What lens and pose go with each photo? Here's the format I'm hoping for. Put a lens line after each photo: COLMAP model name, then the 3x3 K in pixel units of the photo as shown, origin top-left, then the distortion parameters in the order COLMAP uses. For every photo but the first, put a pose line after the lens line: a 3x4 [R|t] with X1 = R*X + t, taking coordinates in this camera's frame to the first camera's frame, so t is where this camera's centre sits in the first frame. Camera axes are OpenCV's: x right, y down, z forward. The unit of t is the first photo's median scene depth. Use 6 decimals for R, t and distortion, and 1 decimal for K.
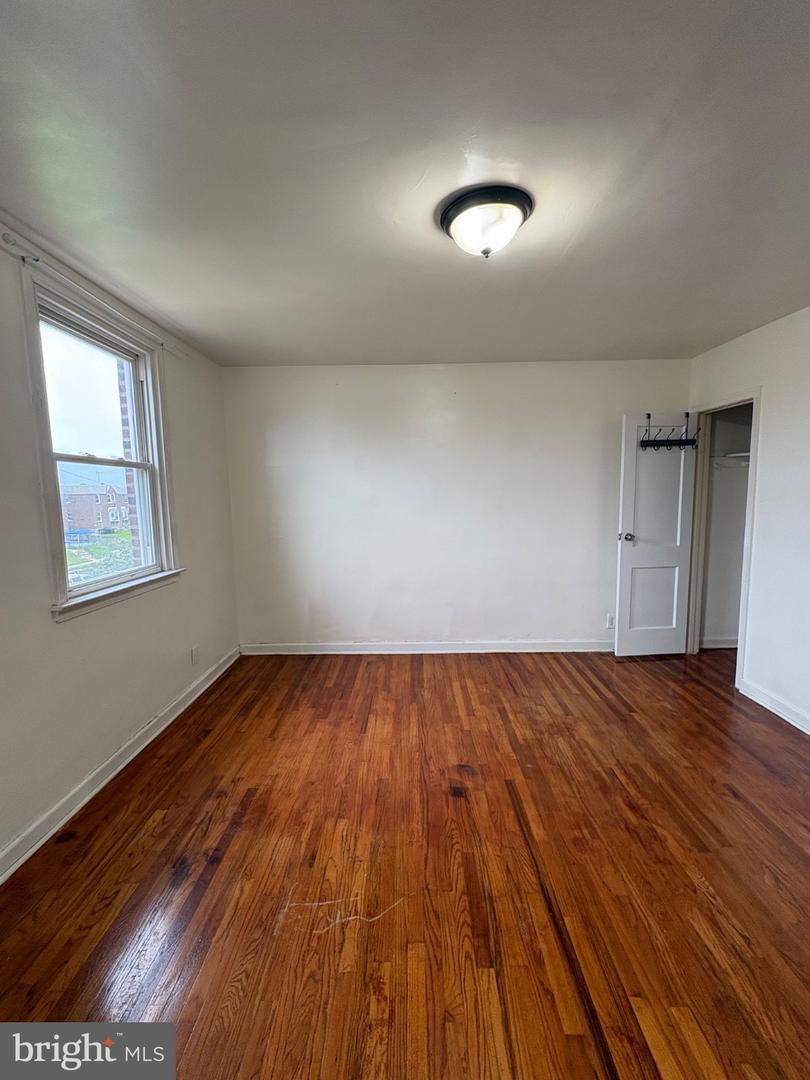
lens RADIAL K [[430.9, 0, 405.3], [0, 430.9, 541.4], [0, 0, 1]] dist [0.000719, 0.000147]
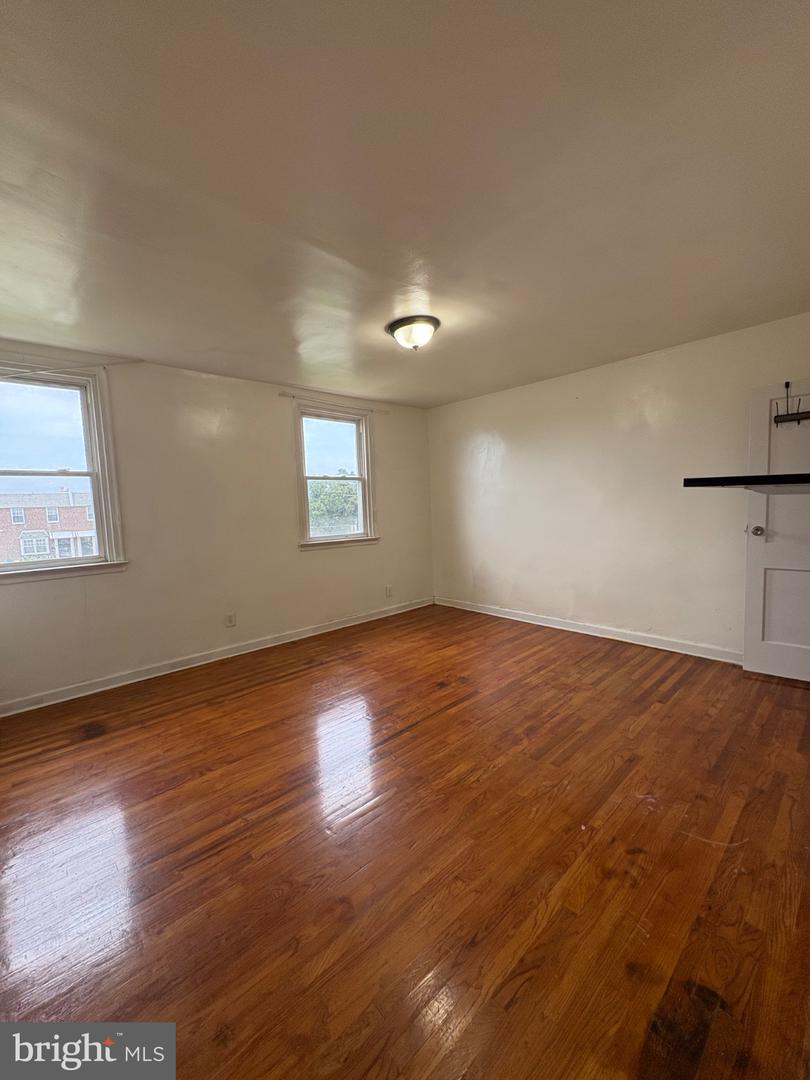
lens RADIAL K [[430.9, 0, 404.4], [0, 430.9, 540.7], [0, 0, 1]] dist [0.000719, 0.000147]
pose [[0.684739, 0.052787, -0.726875, 0.992551], [-0.056111, 0.998231, 0.019635, 0.047161], [0.726626, 0.027341, 0.686489, -0.137179]]
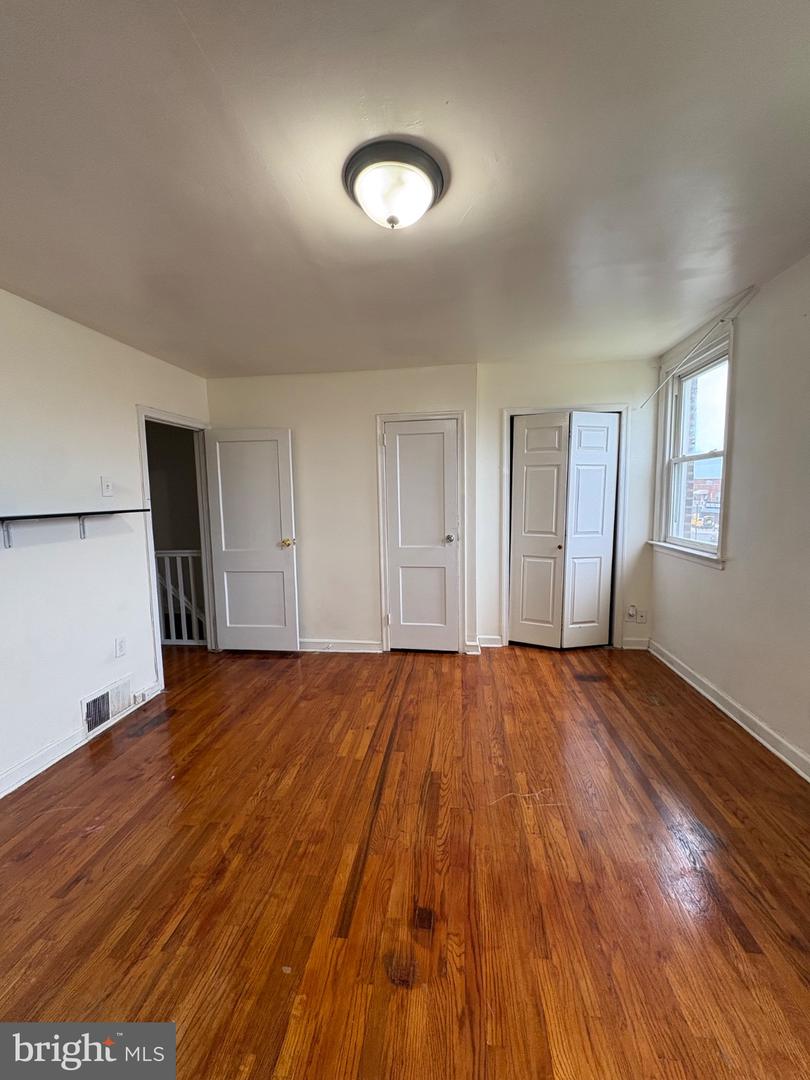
lens RADIAL K [[430.9, 0, 404.0], [0, 430.9, 536.4], [0, 0, 1]] dist [0.000719, 0.000147]
pose [[-0.993168, 0.026702, 0.113594, 0.053284], [0.049522, 0.977904, 0.203105, -0.143250], [-0.105660, 0.207342, -0.972546, 1.386032]]
